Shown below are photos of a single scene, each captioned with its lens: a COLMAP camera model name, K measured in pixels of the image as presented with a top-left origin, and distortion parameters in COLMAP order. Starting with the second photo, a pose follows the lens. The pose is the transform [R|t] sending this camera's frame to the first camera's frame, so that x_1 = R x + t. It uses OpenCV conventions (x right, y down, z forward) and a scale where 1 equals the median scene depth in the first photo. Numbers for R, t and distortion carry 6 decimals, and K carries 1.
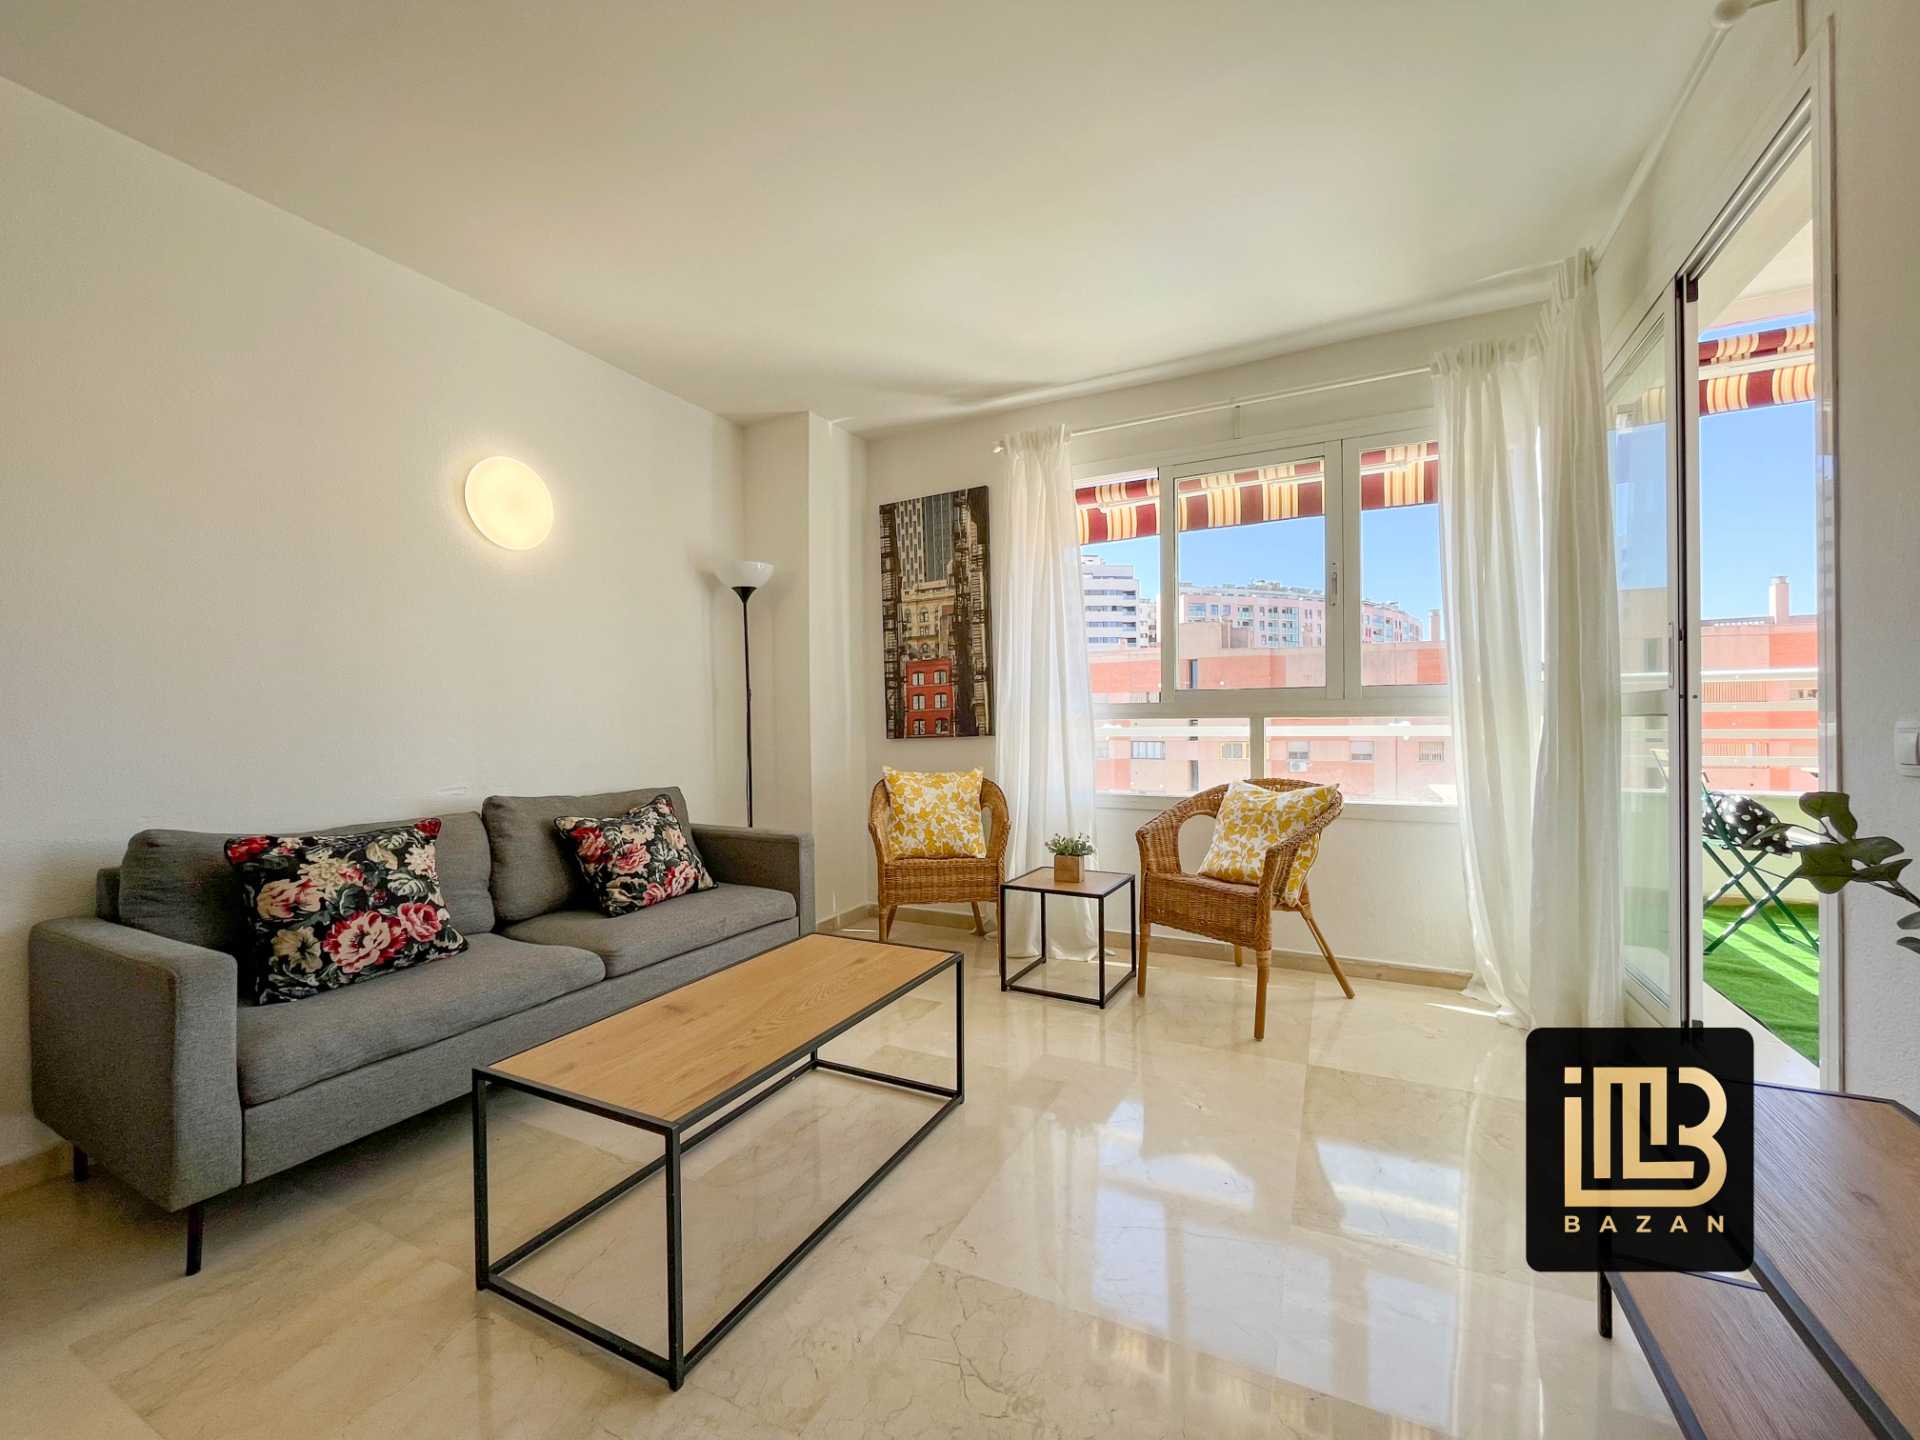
lens RADIAL K [[776.2, 0, 957.8], [0, 776.2, 722.4], [0, 0, 1]] dist [-0.003150, -0.000021]
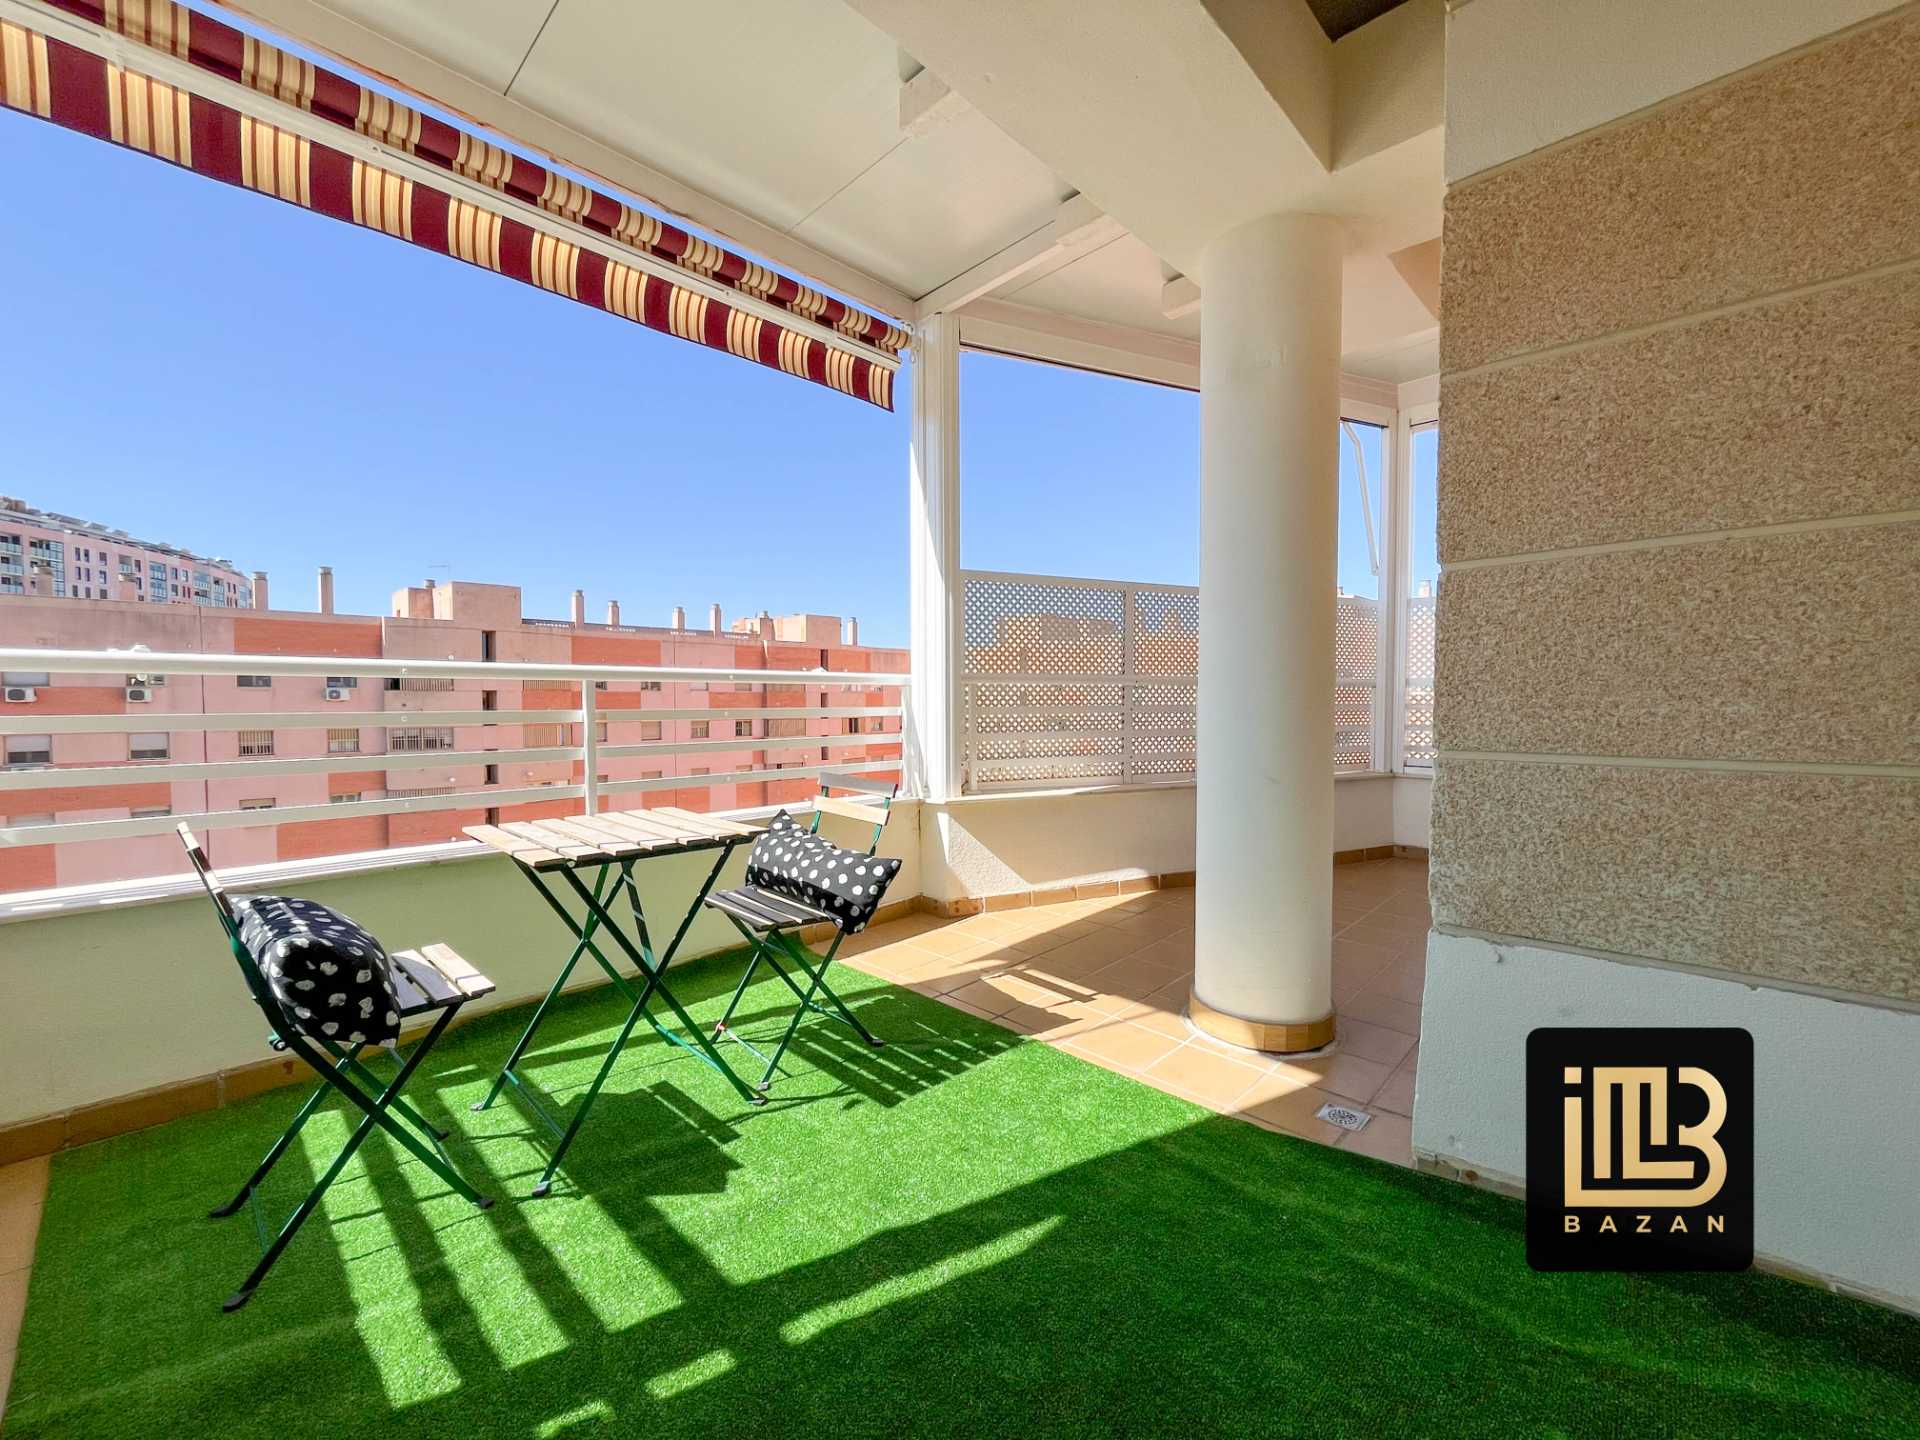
lens RADIAL K [[776.2, 0, 957.8], [0, 776.2, 722.4], [0, 0, 1]] dist [-0.003150, -0.000021]
pose [[0.302932, -0.019335, 0.952816, 0.557390], [-0.001814, 0.999781, 0.020865, -0.032195], [-0.953011, -0.008049, 0.302830, 0.394954]]
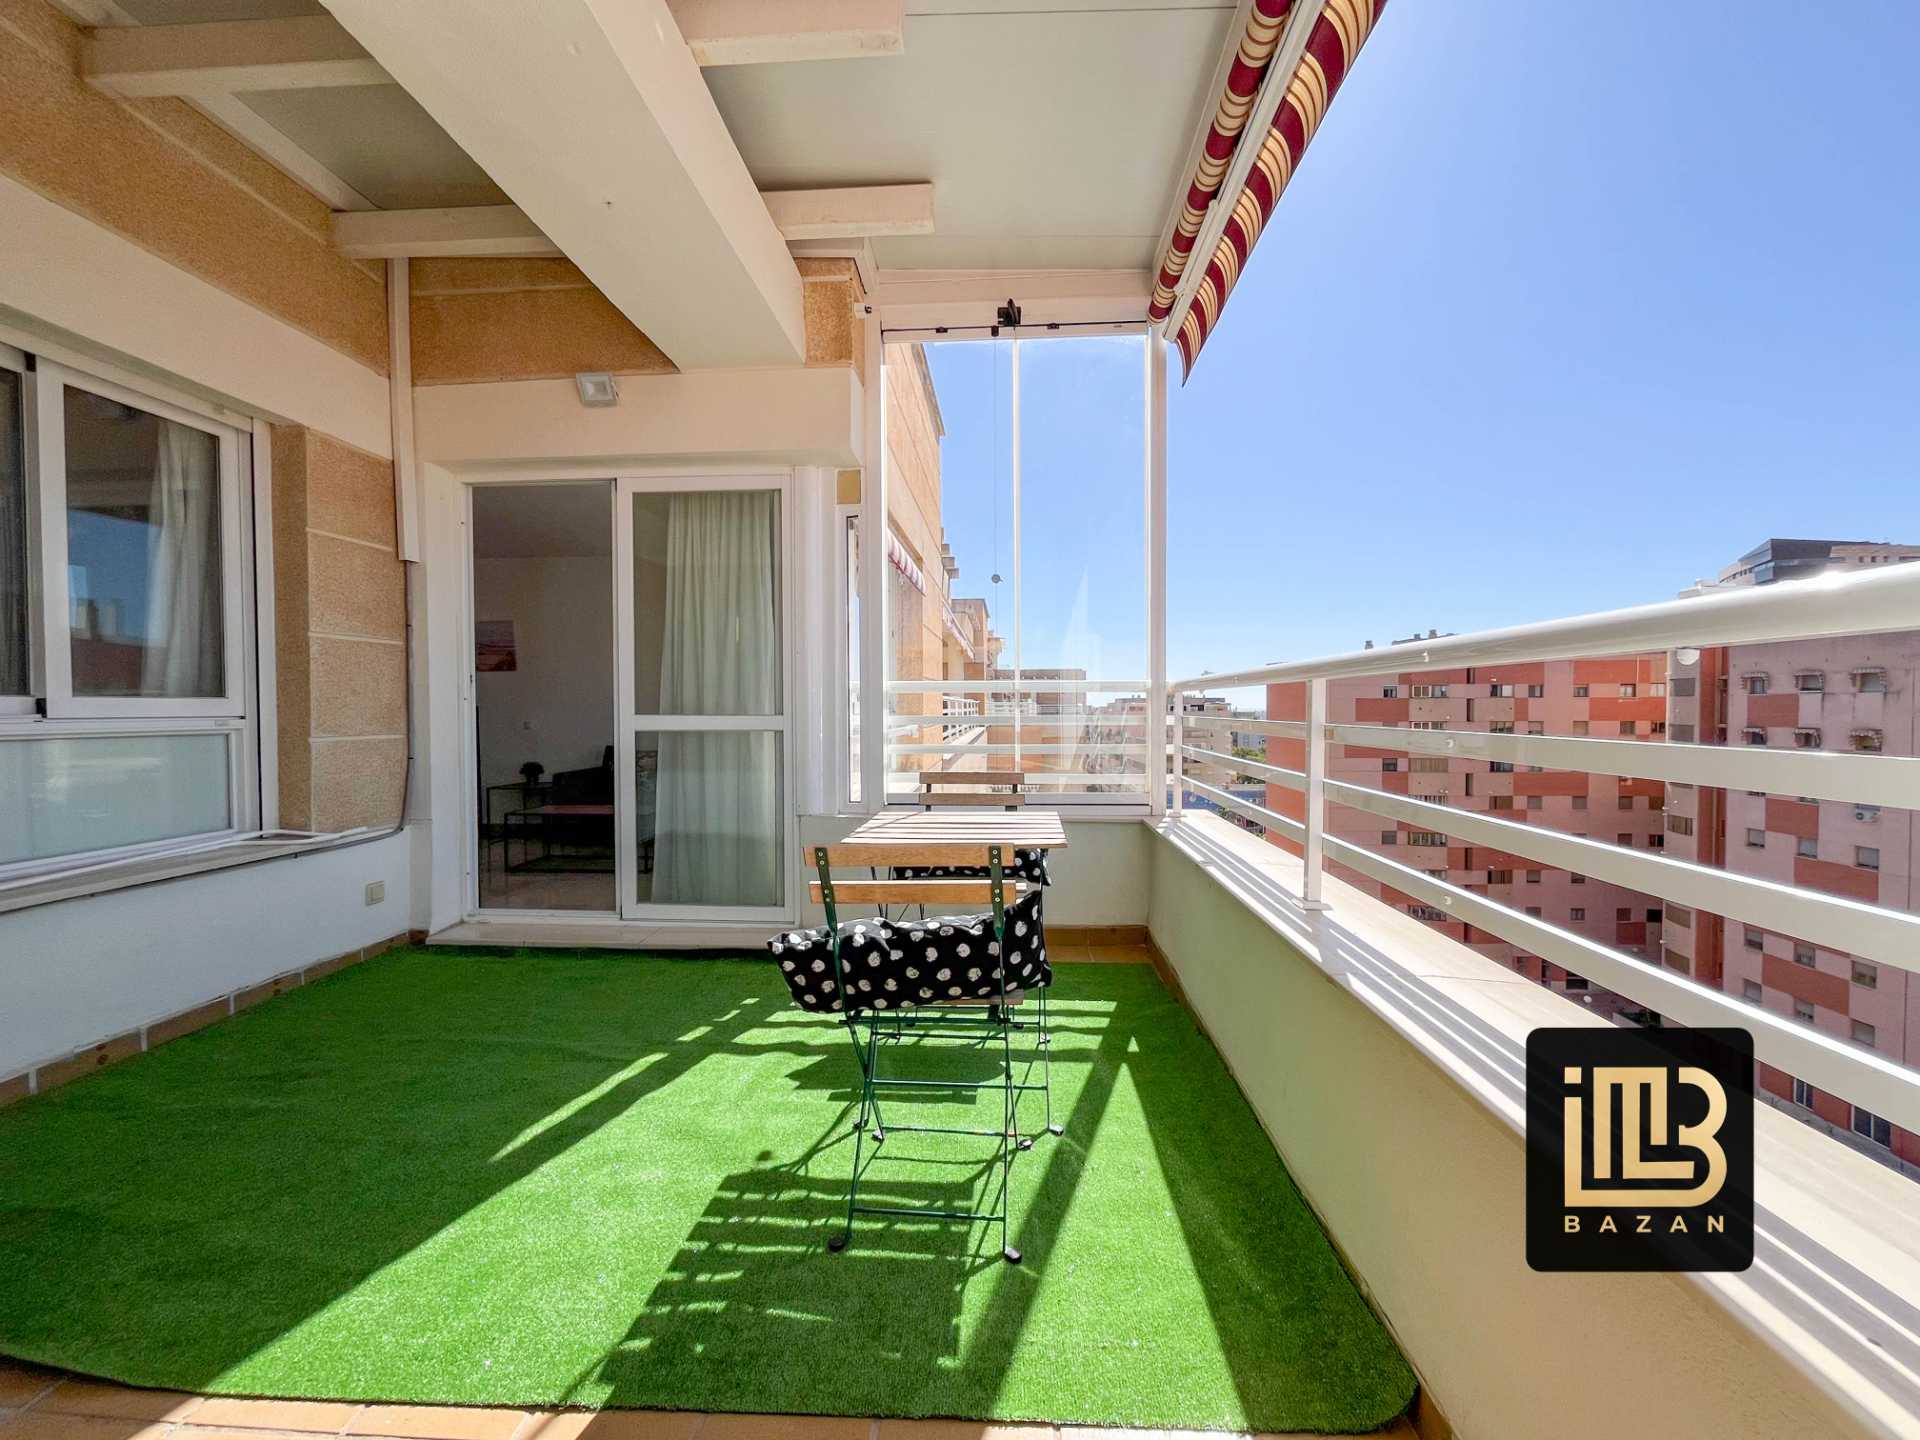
lens RADIAL K [[776.2, 0, 957.8], [0, 776.2, 722.4], [0, 0, 1]] dist [-0.003150, -0.000021]
pose [[0.381855, 0.028175, -0.923793, 1.531822], [-0.001177, 0.999549, 0.030000, -0.042912], [0.924221, -0.010369, 0.381716, 0.554133]]
